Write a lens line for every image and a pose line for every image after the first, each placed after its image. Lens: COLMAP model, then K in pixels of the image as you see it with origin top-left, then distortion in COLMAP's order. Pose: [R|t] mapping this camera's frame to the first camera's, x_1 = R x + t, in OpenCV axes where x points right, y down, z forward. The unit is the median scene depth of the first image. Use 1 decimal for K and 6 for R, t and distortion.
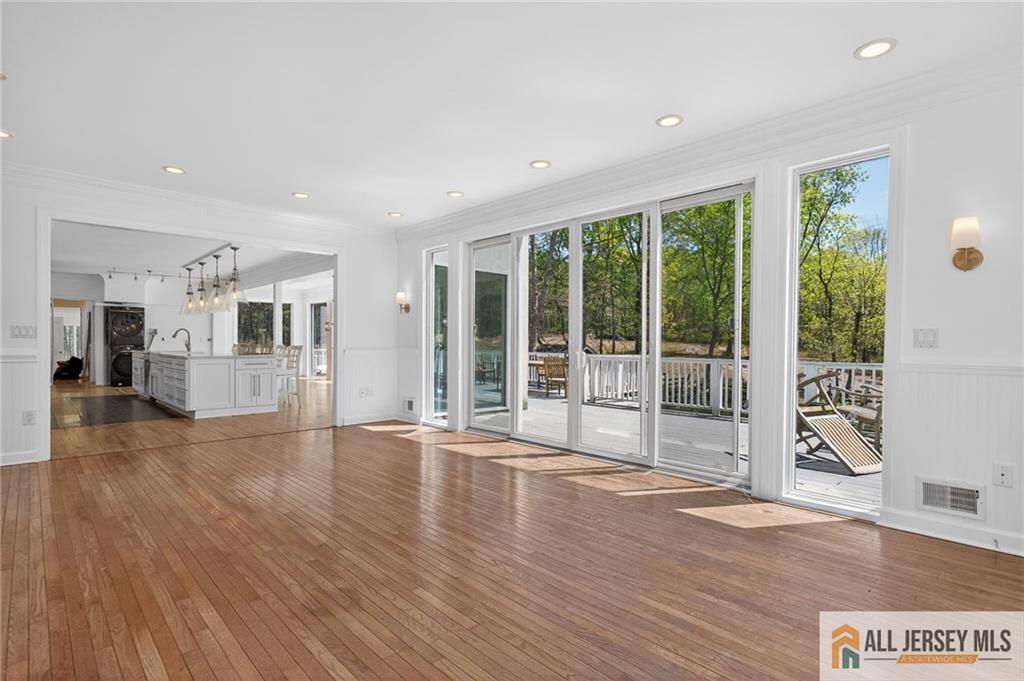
lens RADIAL K [[506.9, 0, 512.7], [0, 506.9, 348.2], [0, 0, 1]] dist [-0.000235, 0.000873]
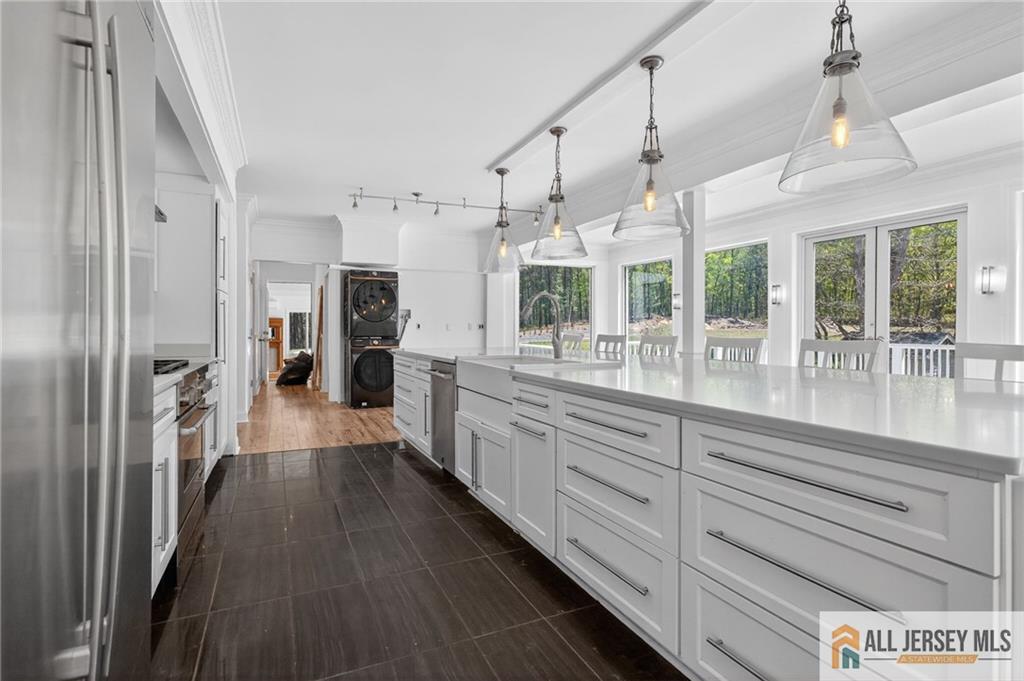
lens RADIAL K [[506.9, 0, 510.1], [0, 506.9, 331.8], [0, 0, 1]] dist [-0.000235, 0.000873]
pose [[0.944469, -0.002842, -0.328590, -0.418916], [0.000526, 0.999974, -0.007138, -0.007032], [0.328601, 0.006568, 0.944446, 0.497996]]
